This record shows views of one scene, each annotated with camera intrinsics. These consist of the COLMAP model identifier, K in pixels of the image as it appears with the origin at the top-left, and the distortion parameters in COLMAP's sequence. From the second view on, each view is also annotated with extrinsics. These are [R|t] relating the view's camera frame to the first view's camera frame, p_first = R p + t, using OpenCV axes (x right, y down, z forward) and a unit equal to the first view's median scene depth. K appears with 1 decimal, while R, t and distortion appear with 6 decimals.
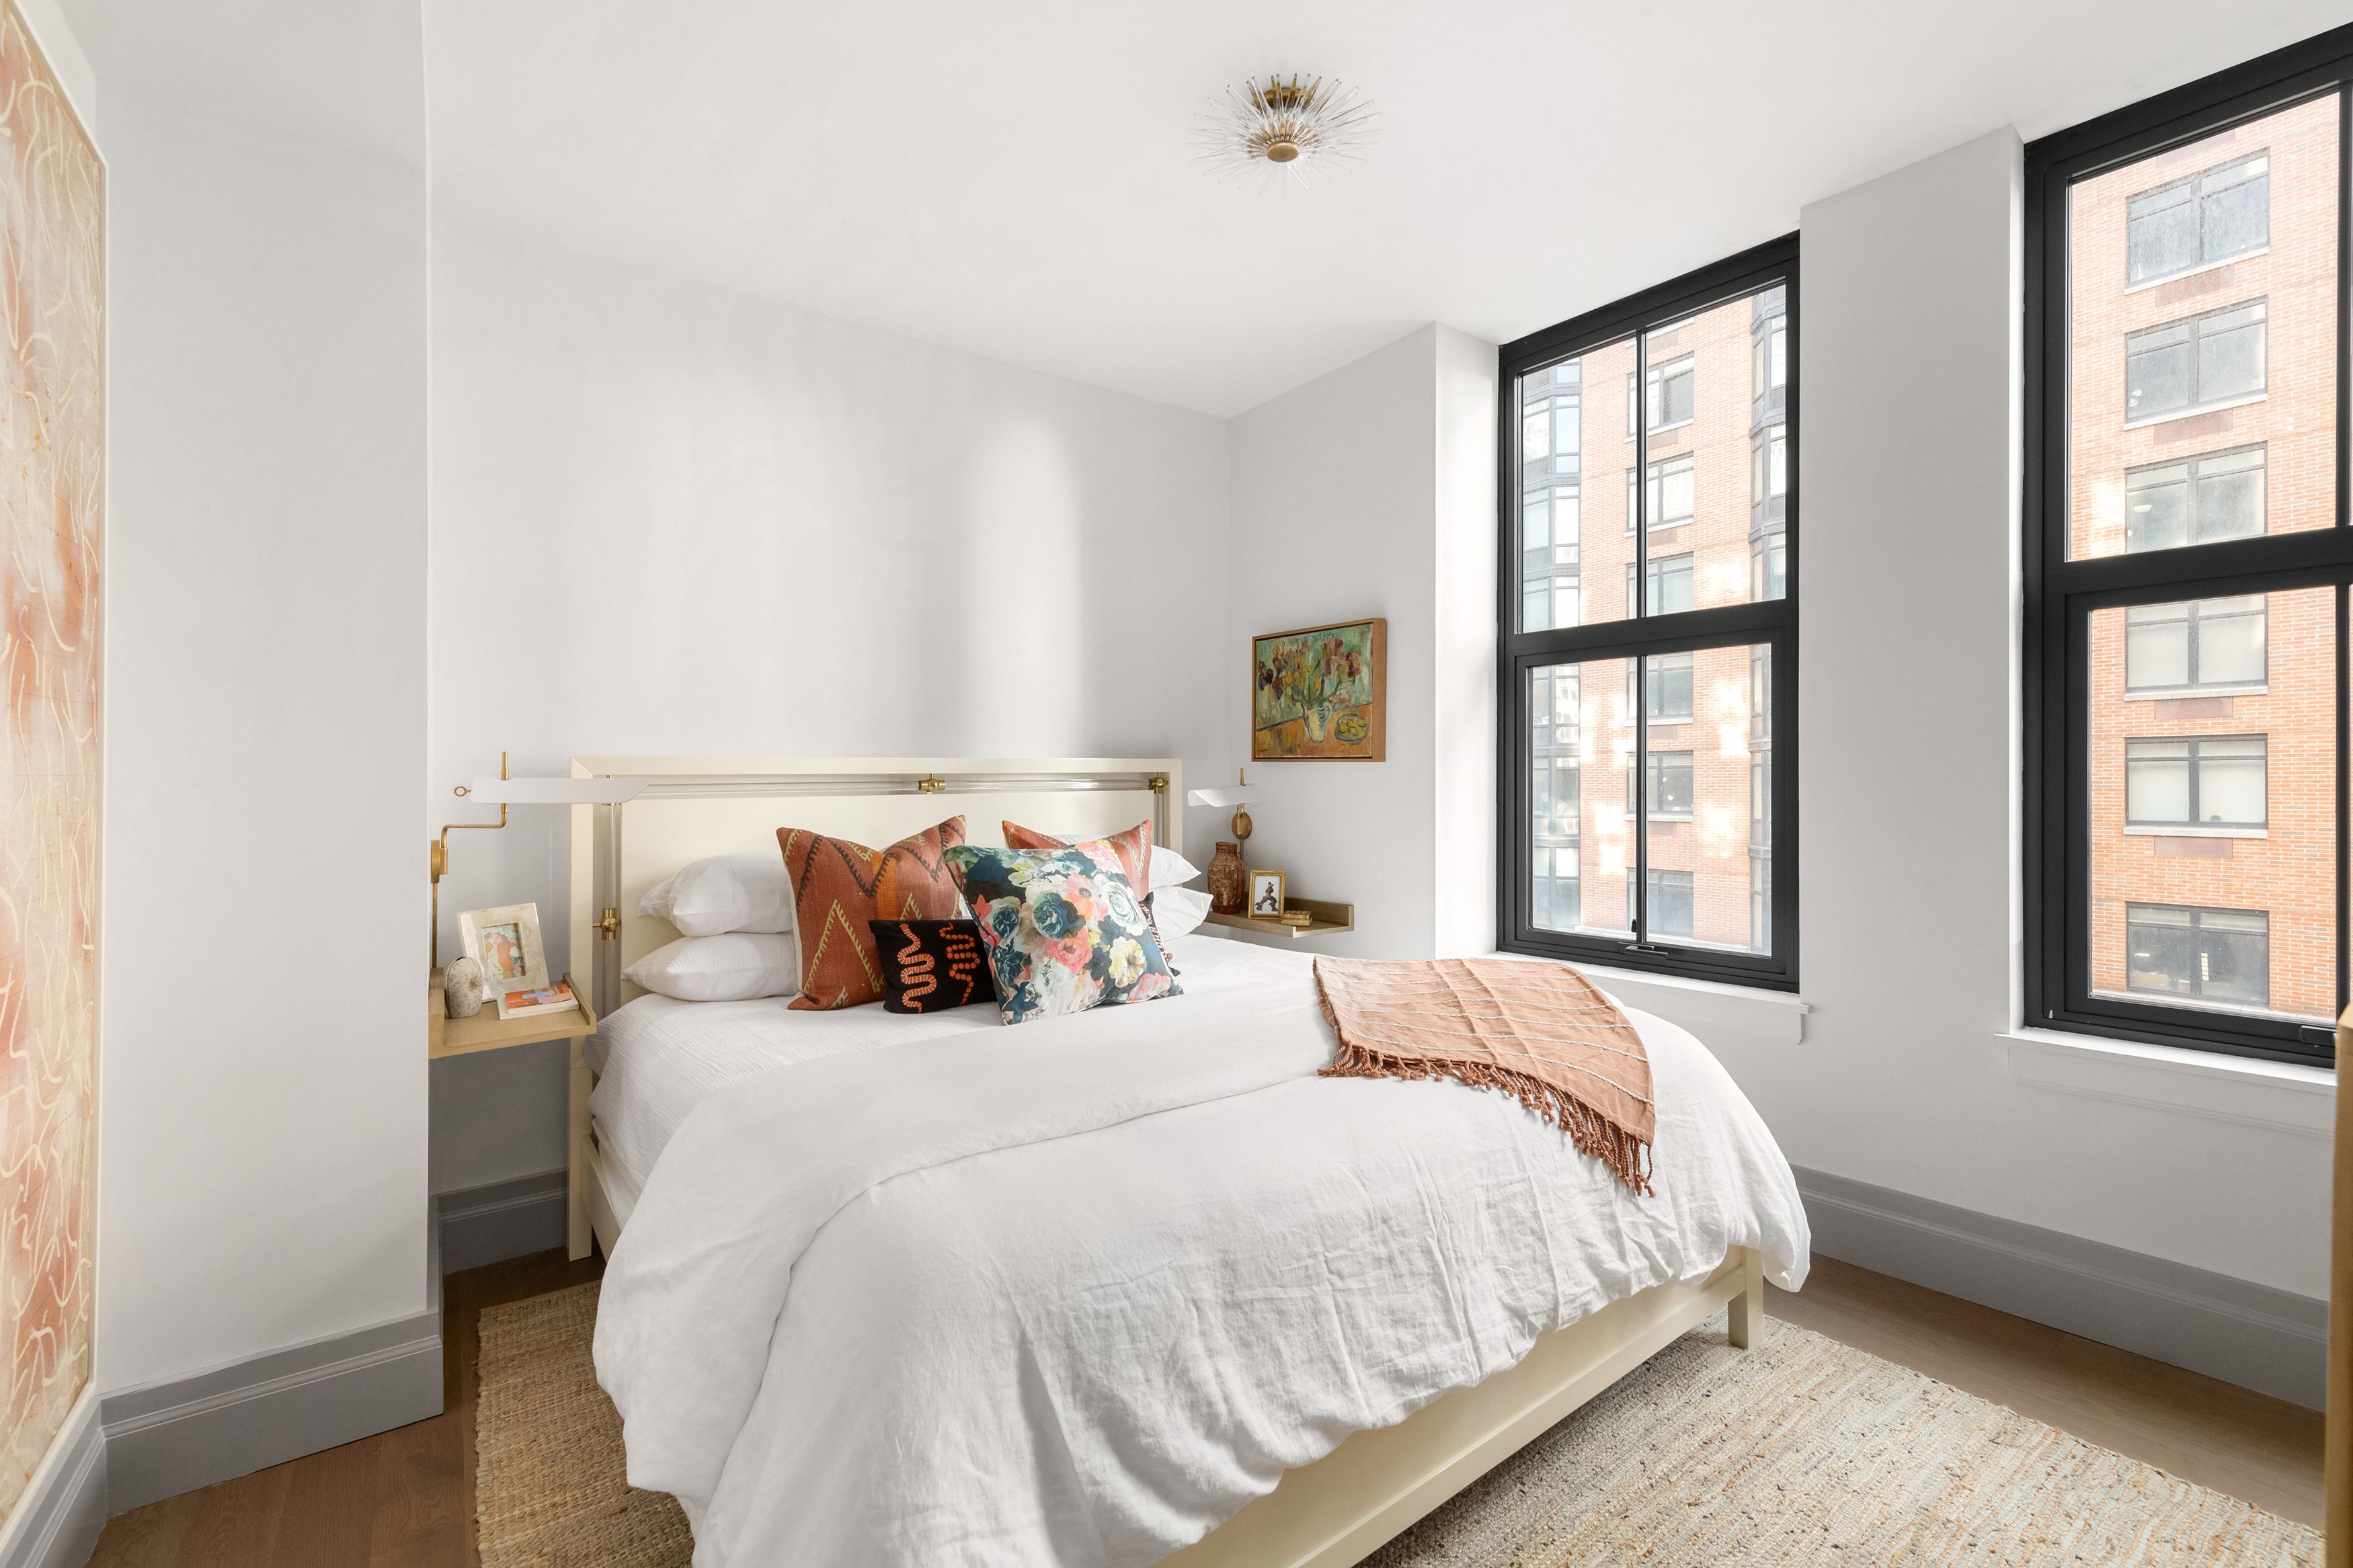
lens RADIAL K [[1006.4, 0, 1195.8], [0, 1006.4, 785.6], [0, 0, 1]] dist [0.006198, -0.000571]
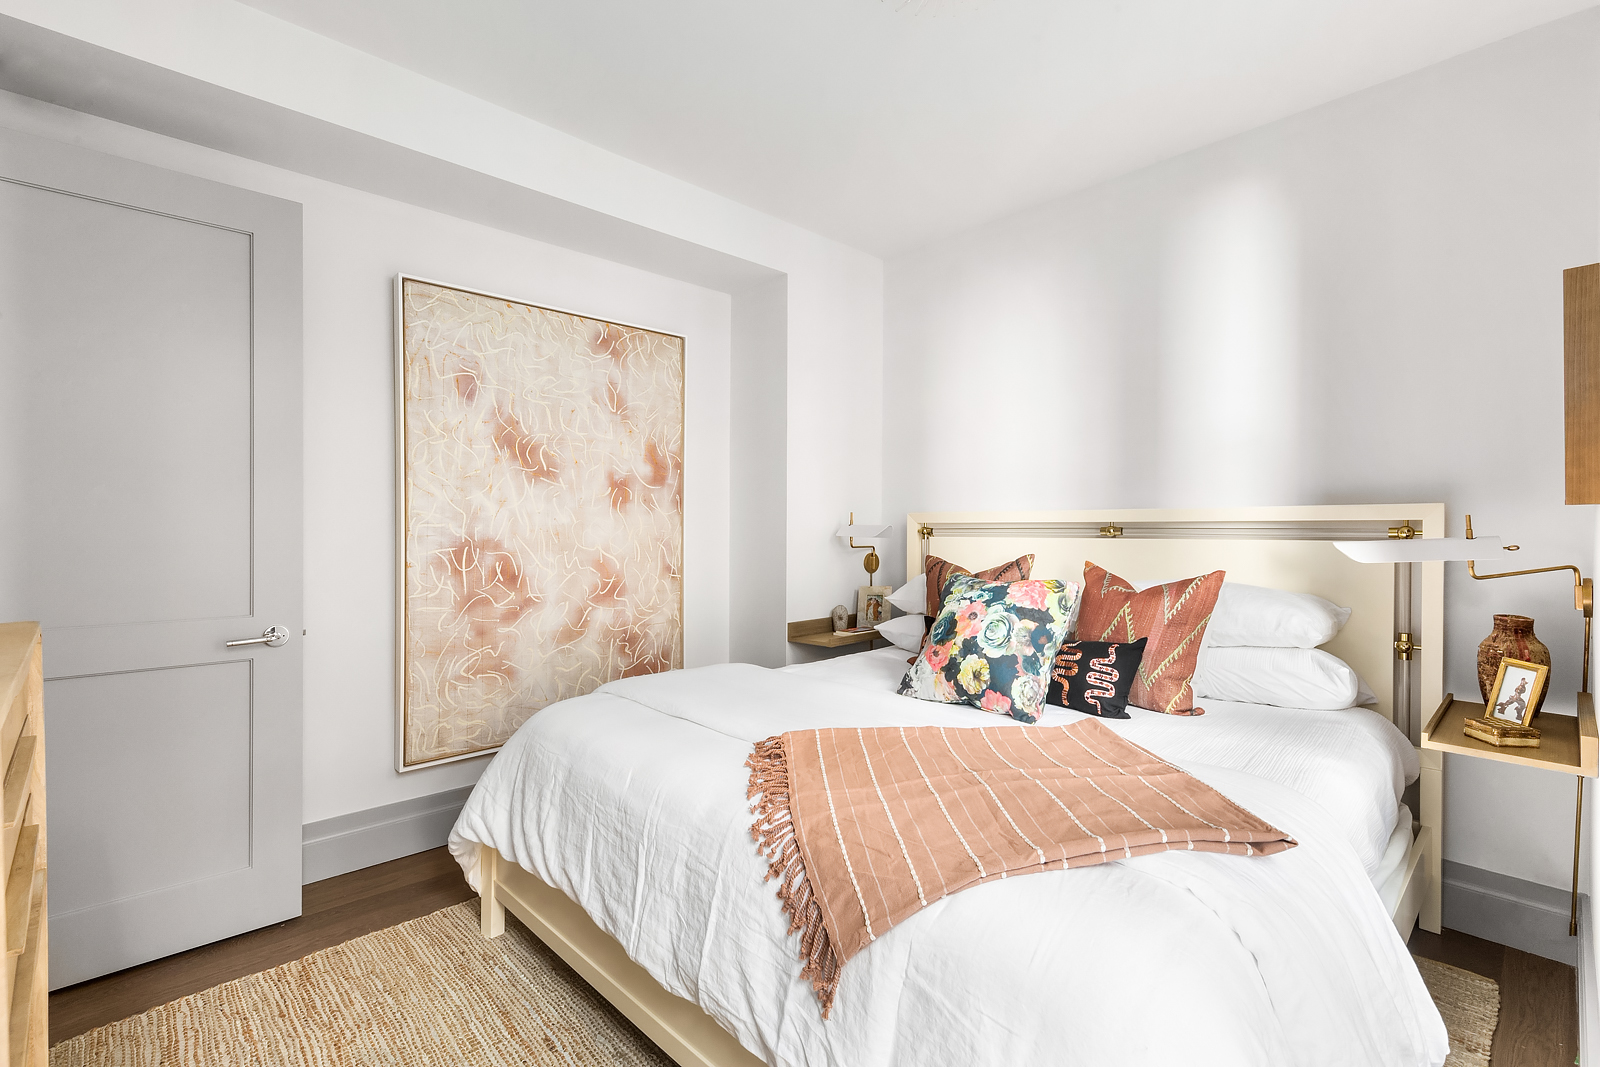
lens RADIAL K [[745.8, 0, 808.1], [0, 745.8, 532.7], [0, 0, 1]] dist [-0.001484, -0.000178]
pose [[0.108785, 0.012192, -0.993991, 0.818038], [-0.010570, 0.999882, 0.011107, -0.007569], [0.994009, 0.009298, 0.108901, 0.696027]]
